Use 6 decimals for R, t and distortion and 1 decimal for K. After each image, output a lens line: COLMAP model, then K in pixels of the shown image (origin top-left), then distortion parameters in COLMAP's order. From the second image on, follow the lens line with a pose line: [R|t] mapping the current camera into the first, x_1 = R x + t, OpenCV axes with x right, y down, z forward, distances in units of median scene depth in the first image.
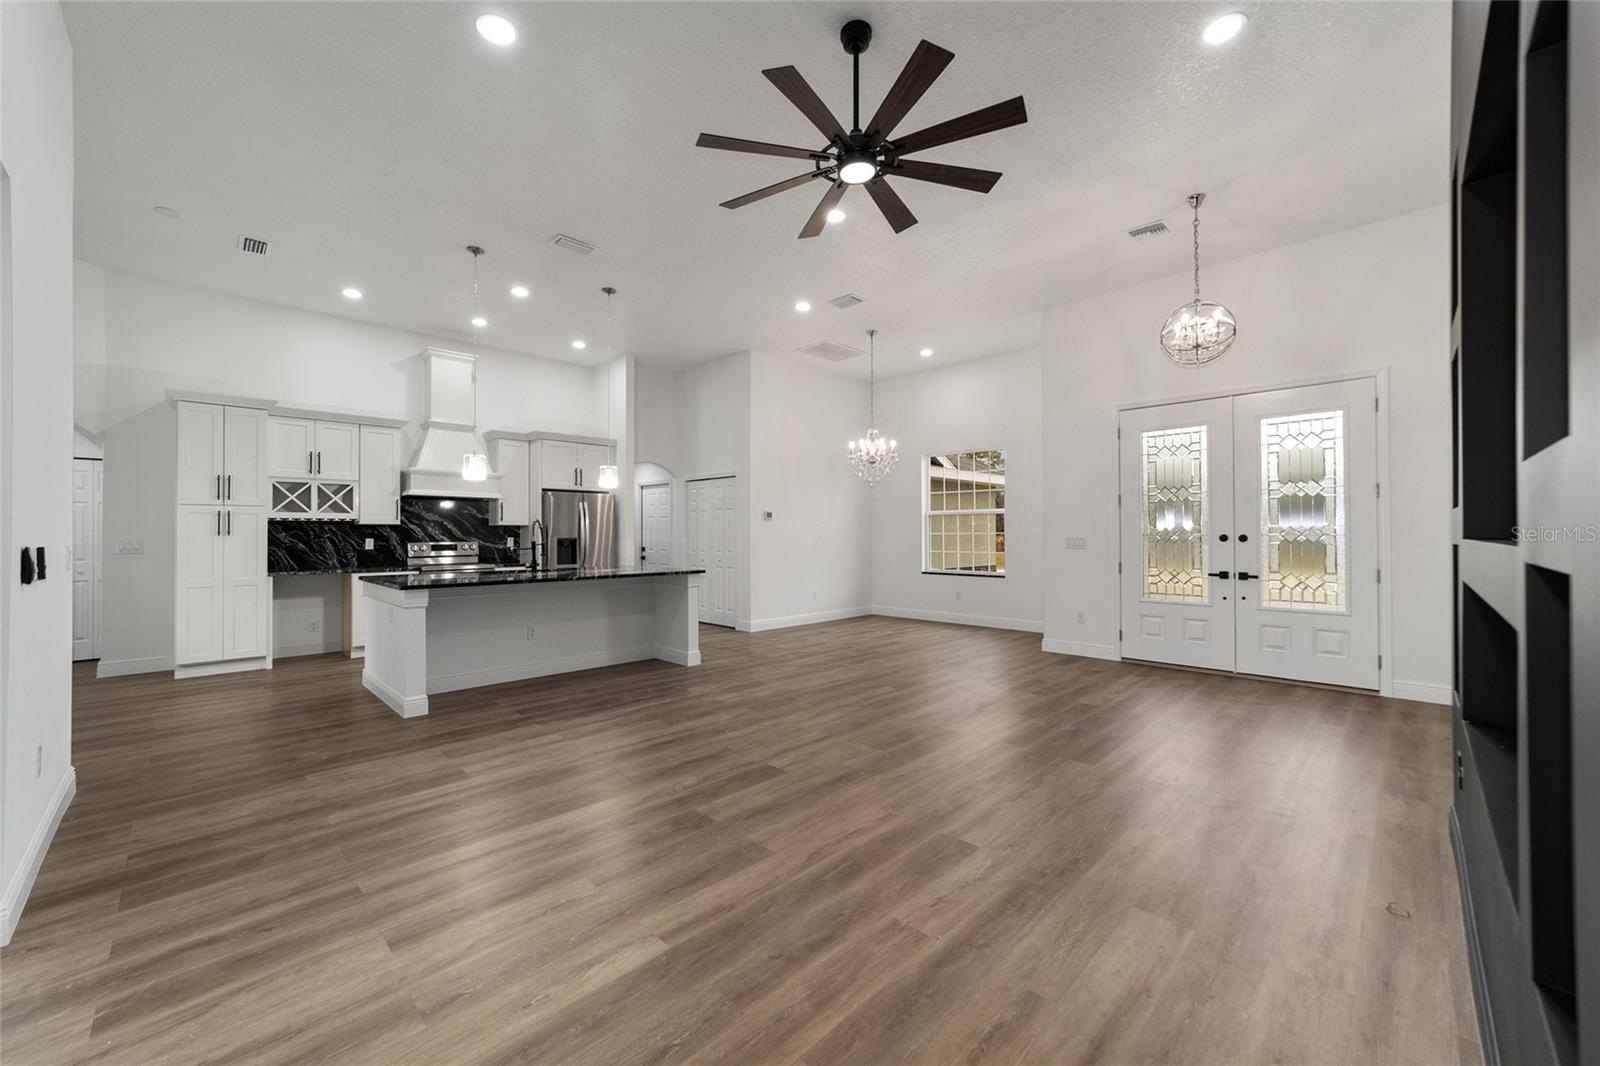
lens RADIAL K [[616.4, 0, 792.1], [0, 616.4, 527.1], [0, 0, 1]] dist [-0.016452, 0.008357]
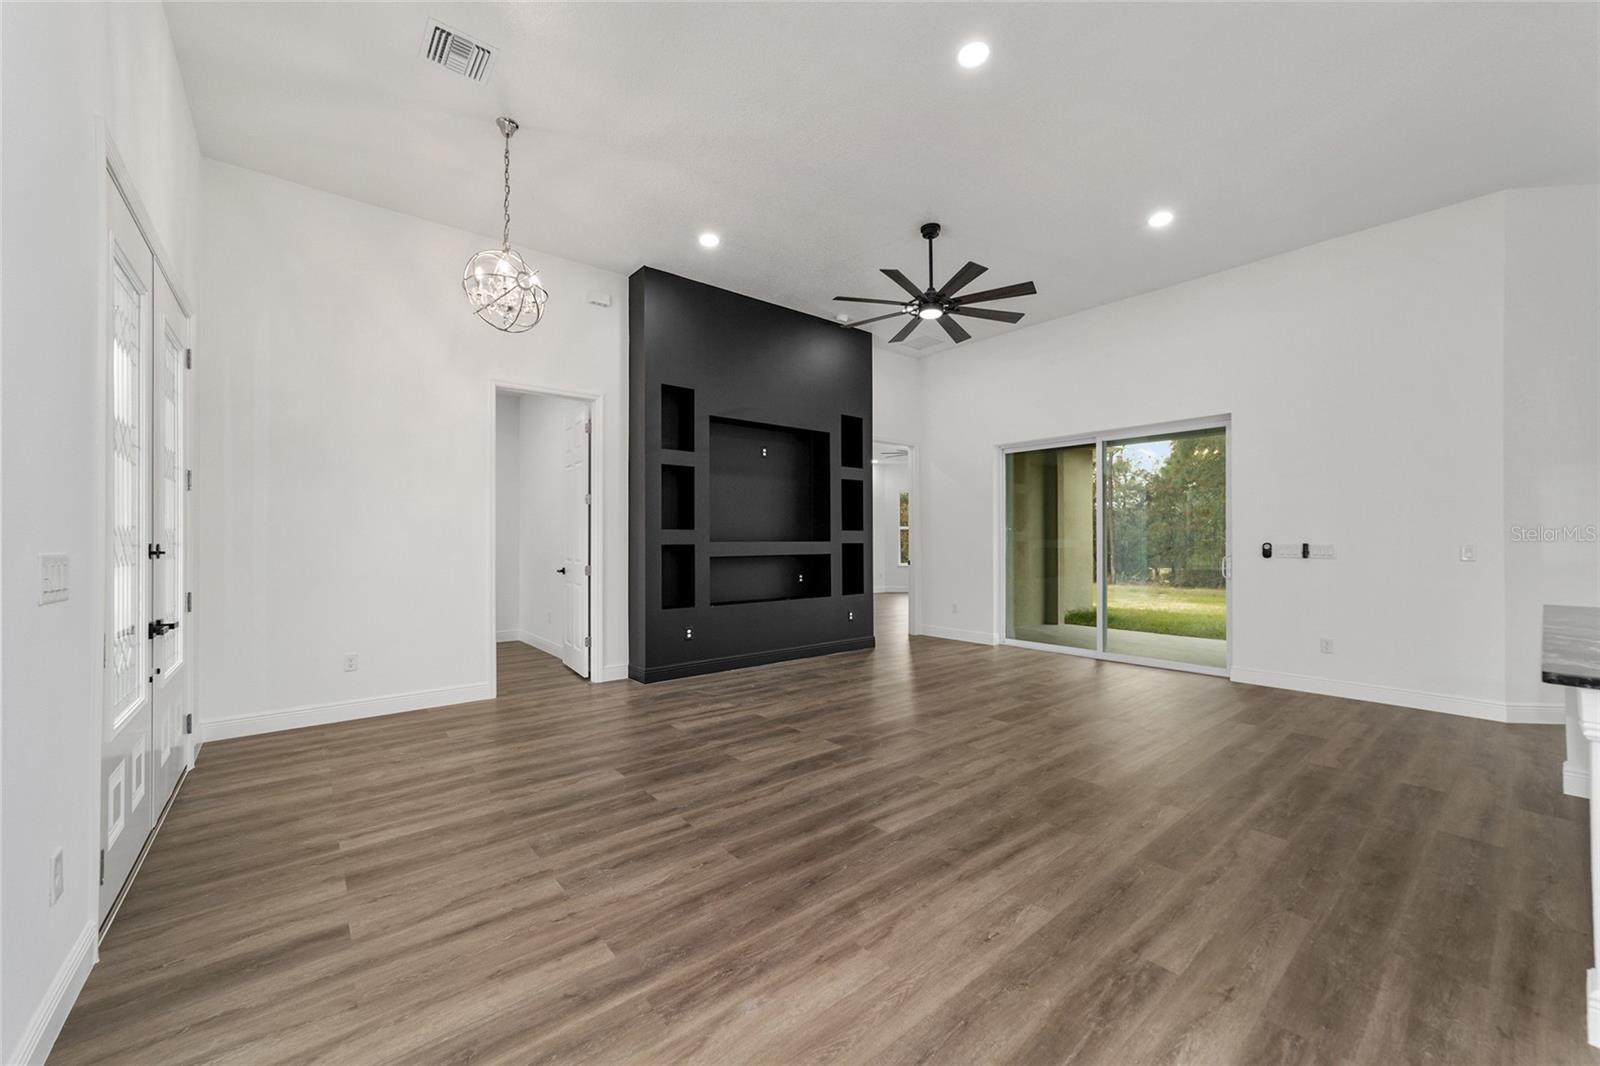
lens RADIAL K [[616.4, 0, 783.9], [0, 616.4, 537.3], [0, 0, 1]] dist [-0.016452, 0.008357]
pose [[-0.994325, 0.005070, 0.106260, 0.149744], [0.003401, 0.999868, -0.015880, 0.013765], [-0.106327, -0.015429, -0.994212, 1.235213]]
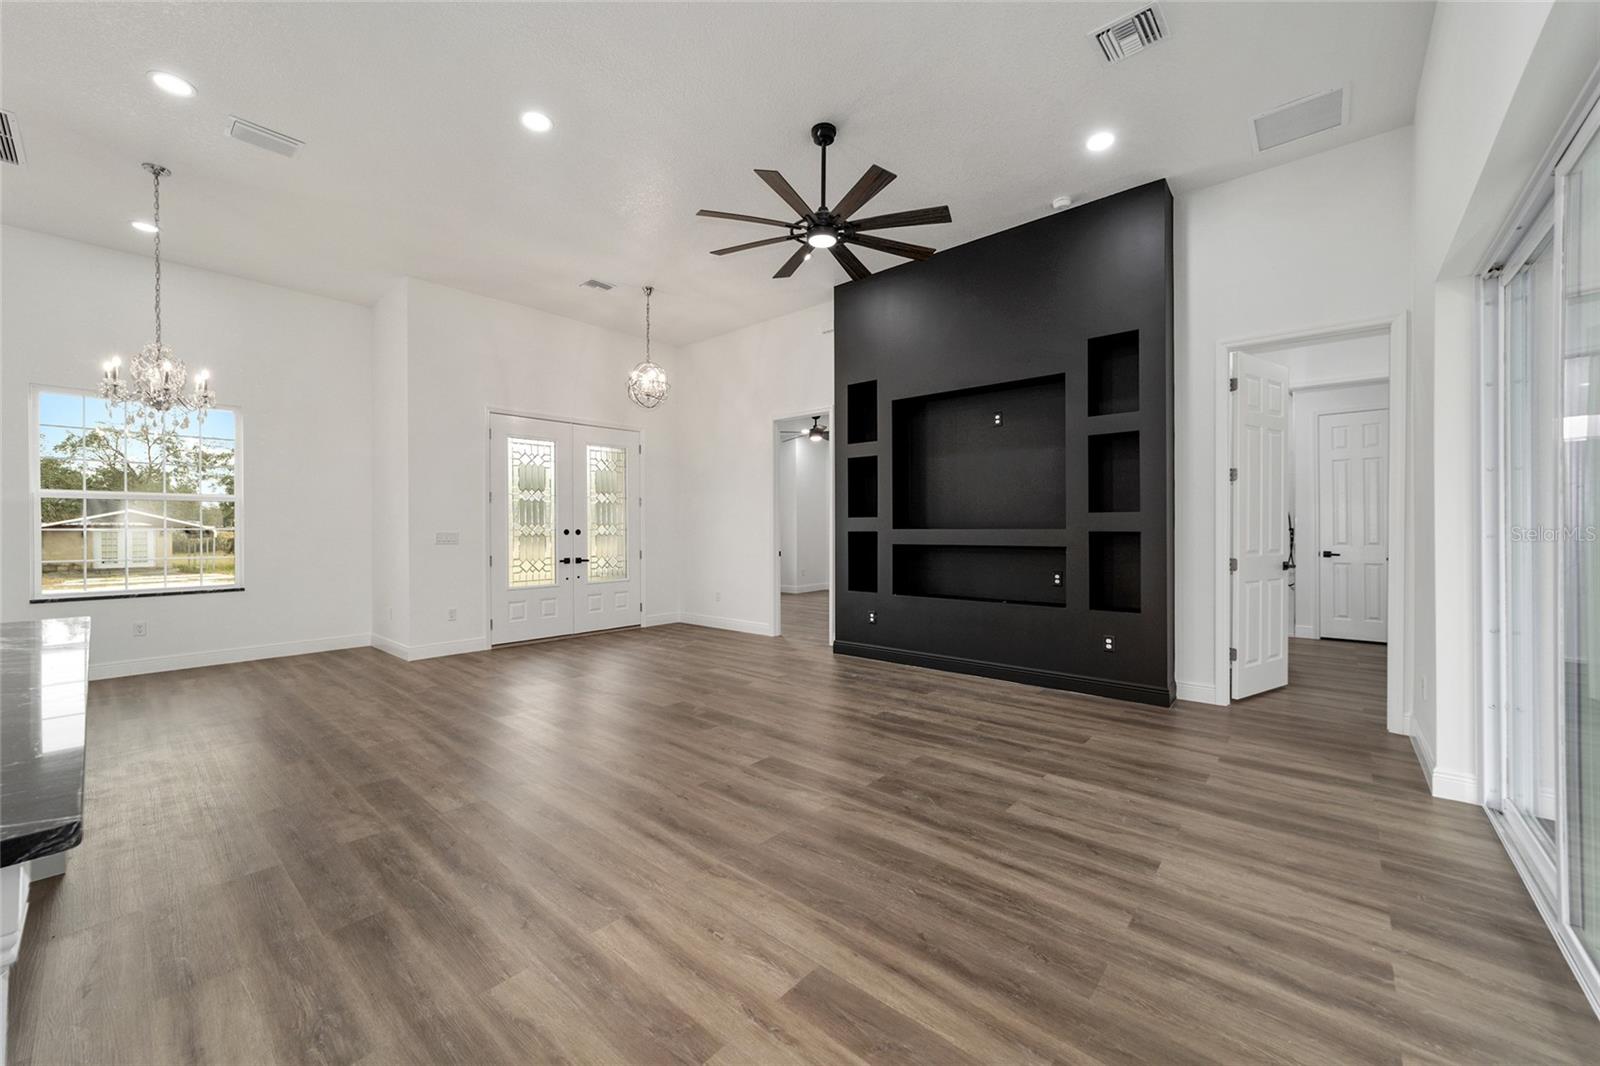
lens RADIAL K [[616.4, 0, 788.6], [0, 616.4, 535.5], [0, 0, 1]] dist [-0.016452, 0.008357]
pose [[-0.062552, -0.008079, 0.998009, -0.539837], [-0.007608, 0.999942, 0.007617, 0.009164], [-0.998013, -0.007116, -0.062609, 0.538744]]
